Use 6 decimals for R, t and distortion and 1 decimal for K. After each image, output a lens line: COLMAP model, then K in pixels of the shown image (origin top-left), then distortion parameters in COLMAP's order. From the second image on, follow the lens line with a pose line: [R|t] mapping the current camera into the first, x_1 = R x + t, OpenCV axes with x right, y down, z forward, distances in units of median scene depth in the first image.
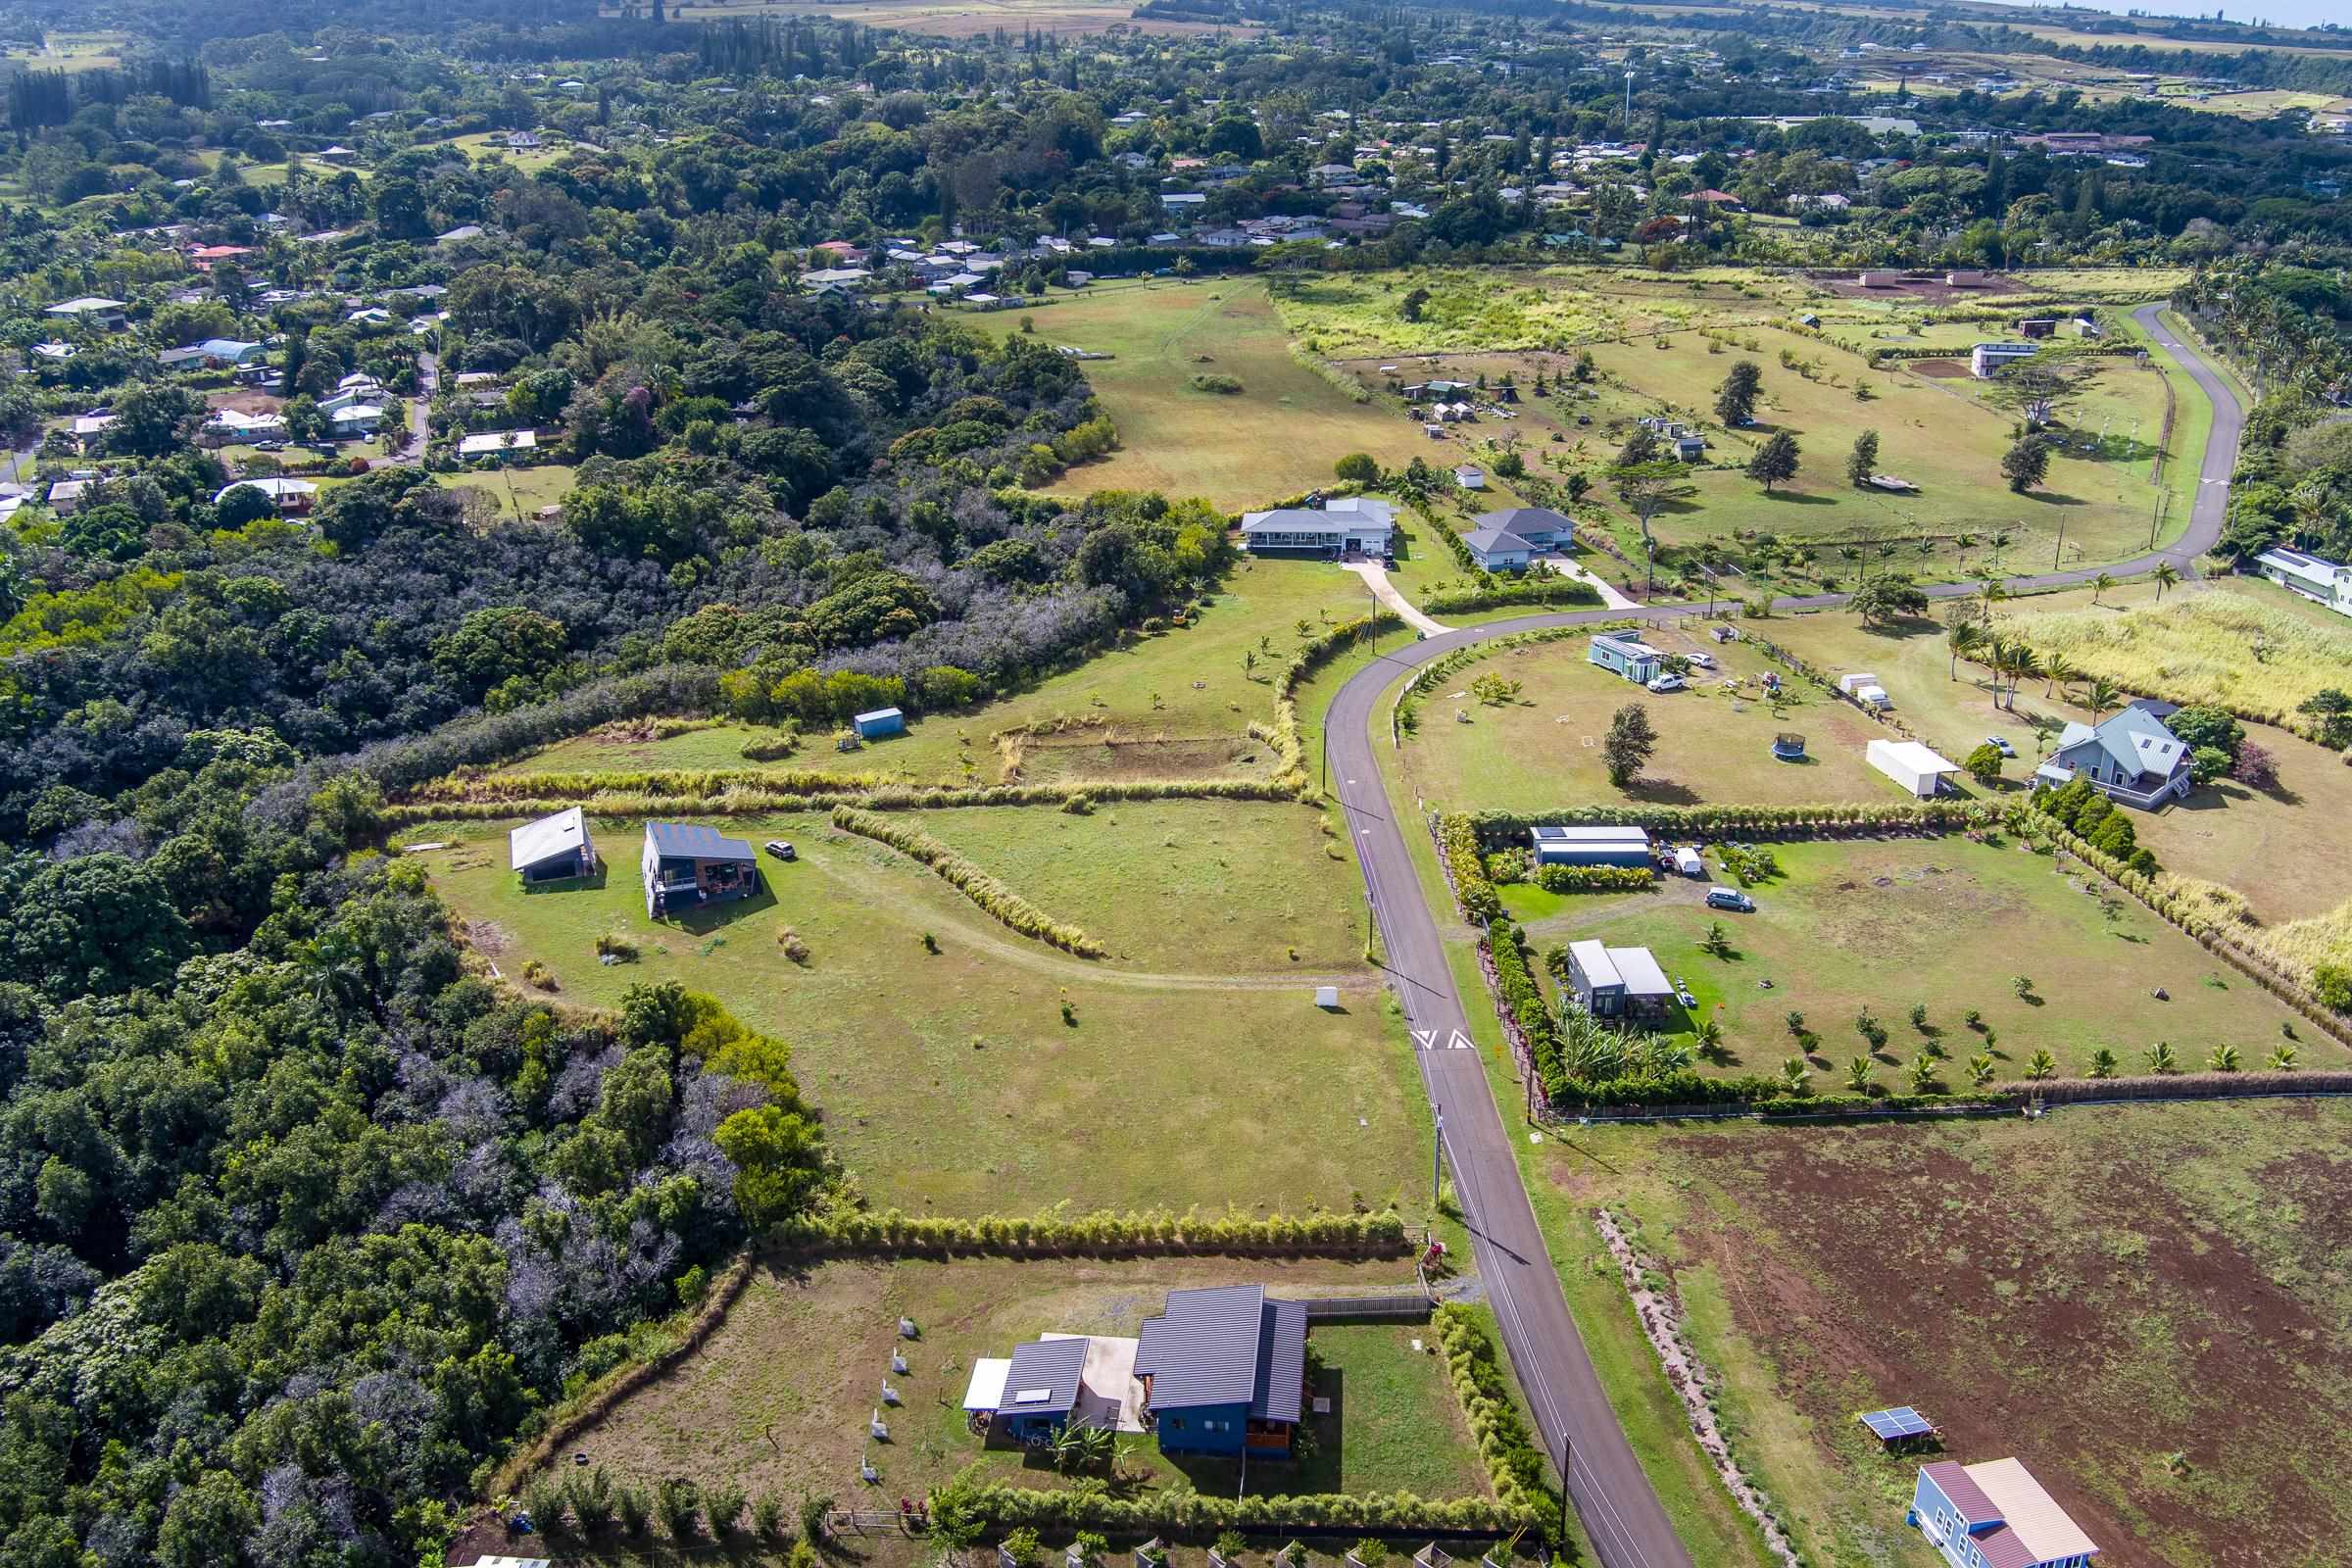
lens RADIAL K [[1915.5, 0, 1173.5], [0, 1915.5, 781.7], [0, 0, 1]] dist [-0.079961, 0.036509]
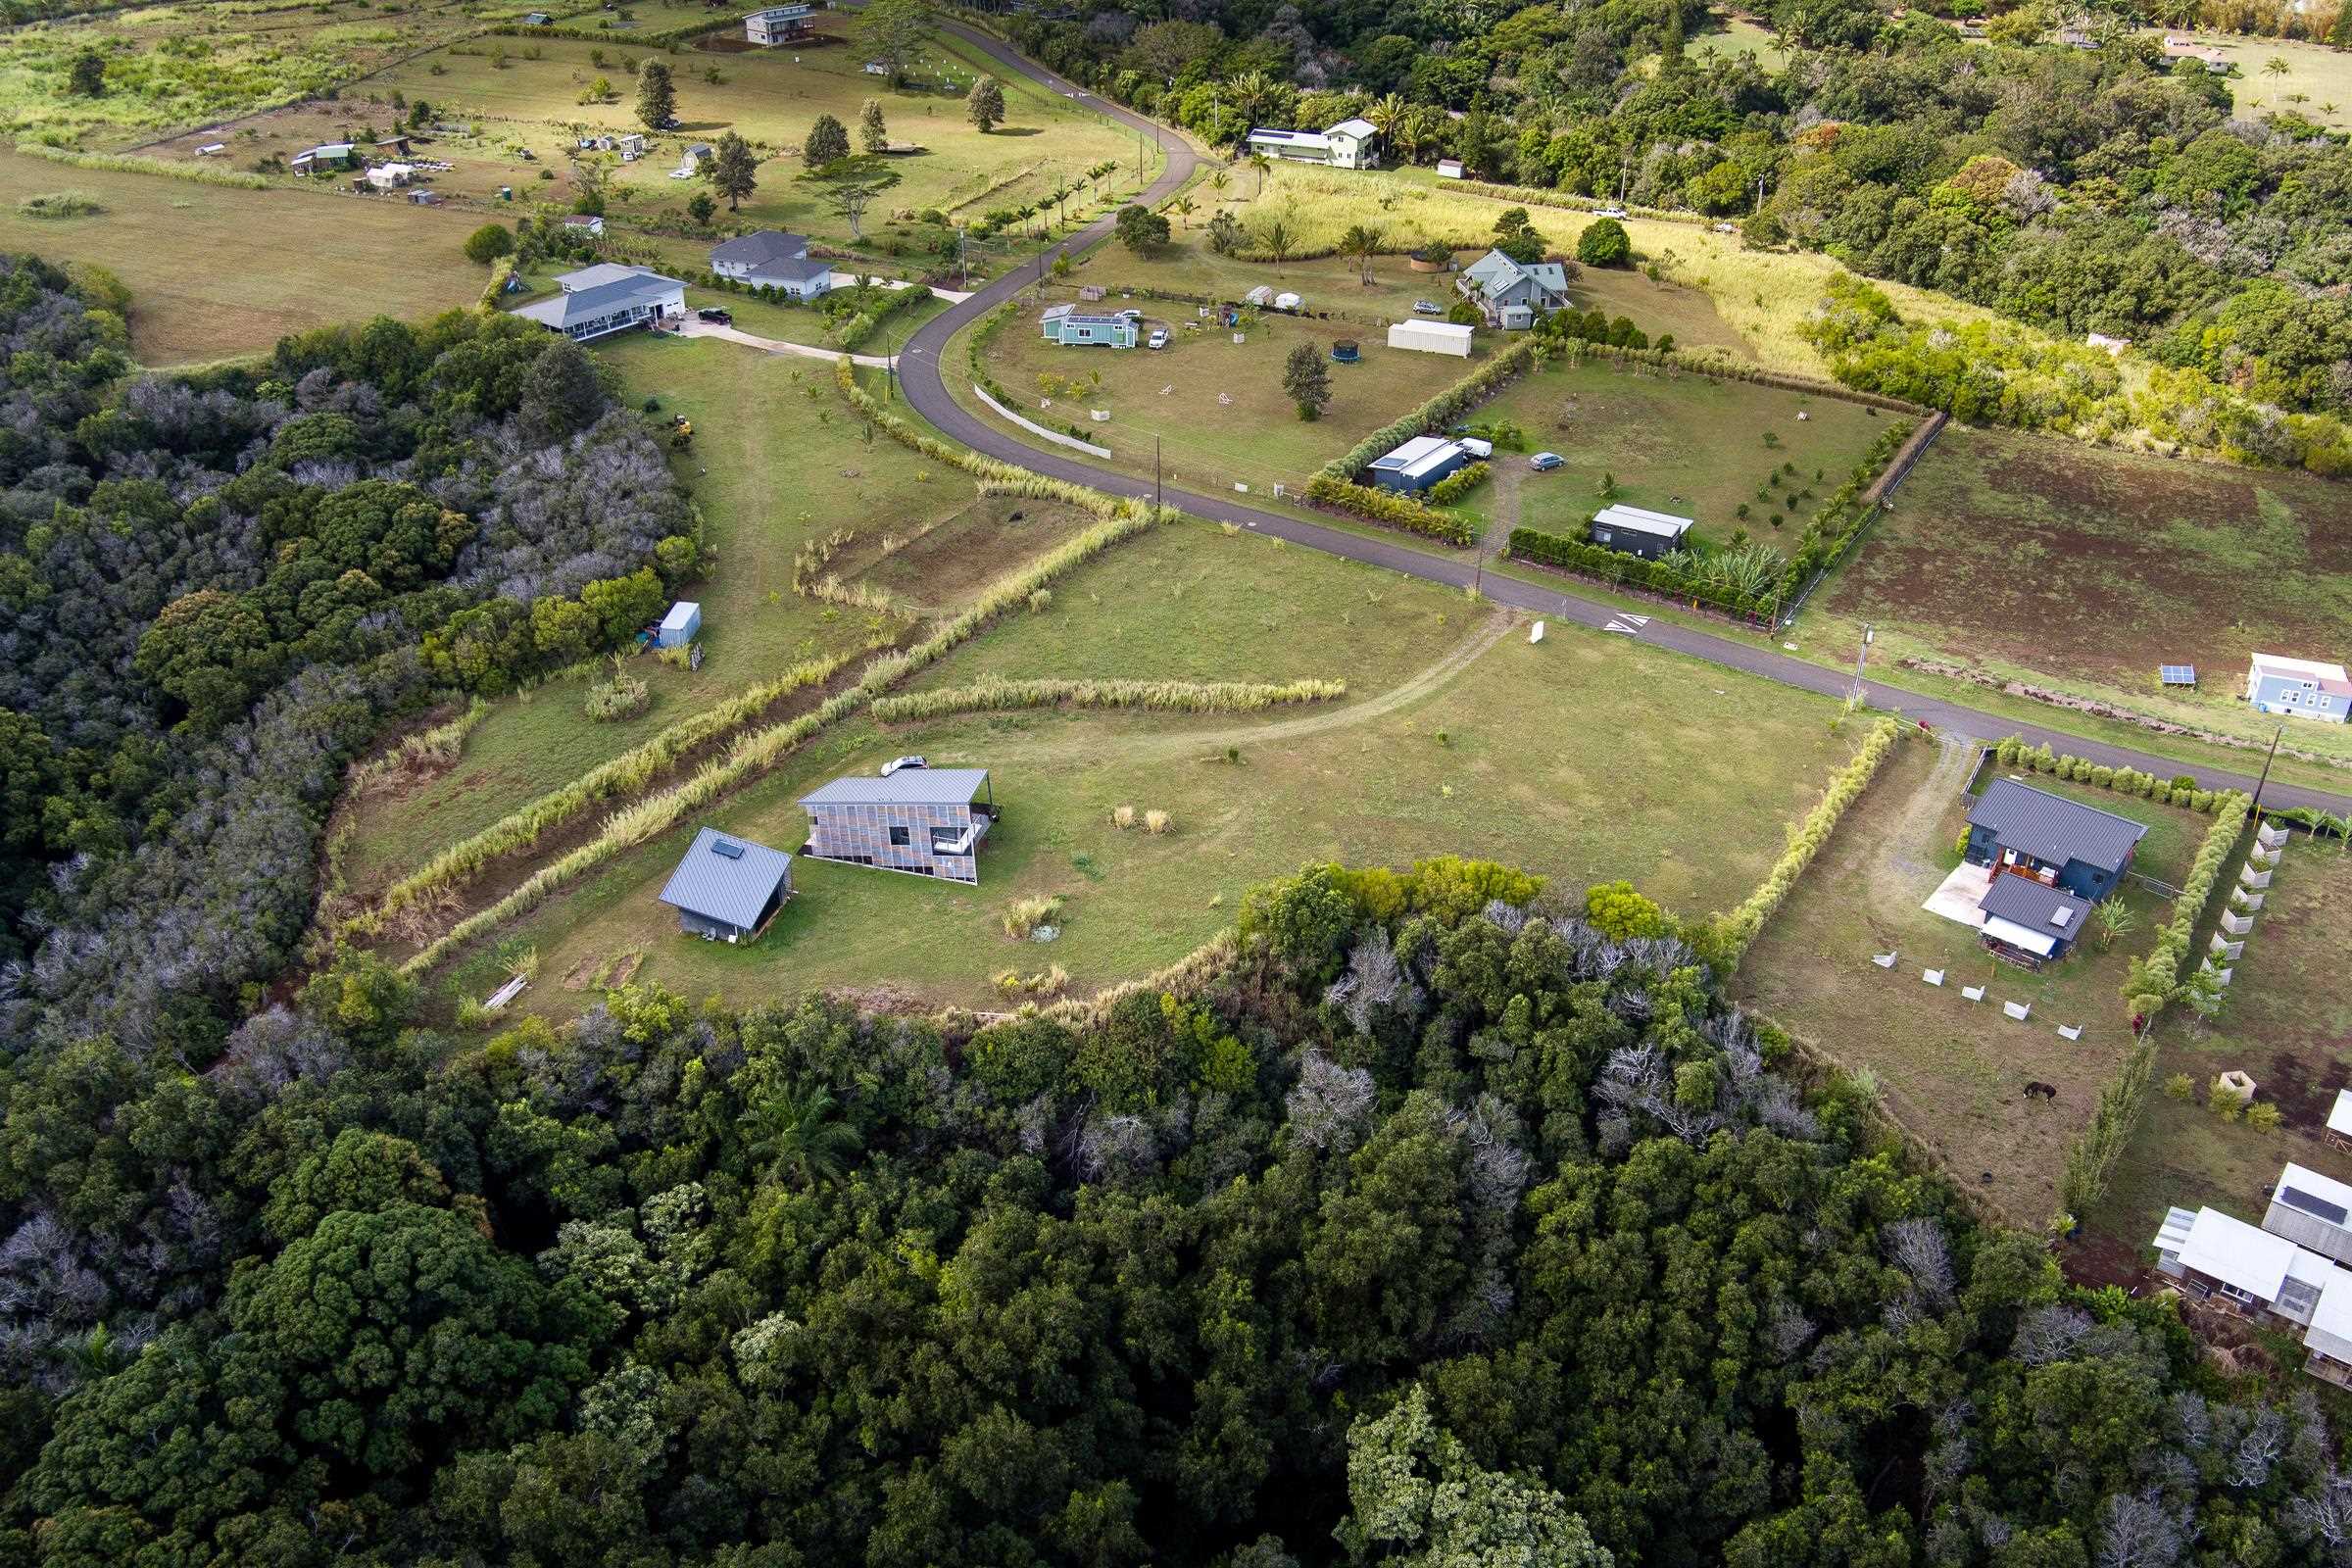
lens RADIAL K [[1915.5, 0, 1163.0], [0, 1915.5, 788.6], [0, 0, 1]] dist [-0.079961, 0.036509]
pose [[0.563571, -0.413843, 0.714928, -0.822657], [0.305245, 0.908534, 0.285292, -0.174181], [-0.767603, 0.057446, 0.638347, 0.472418]]
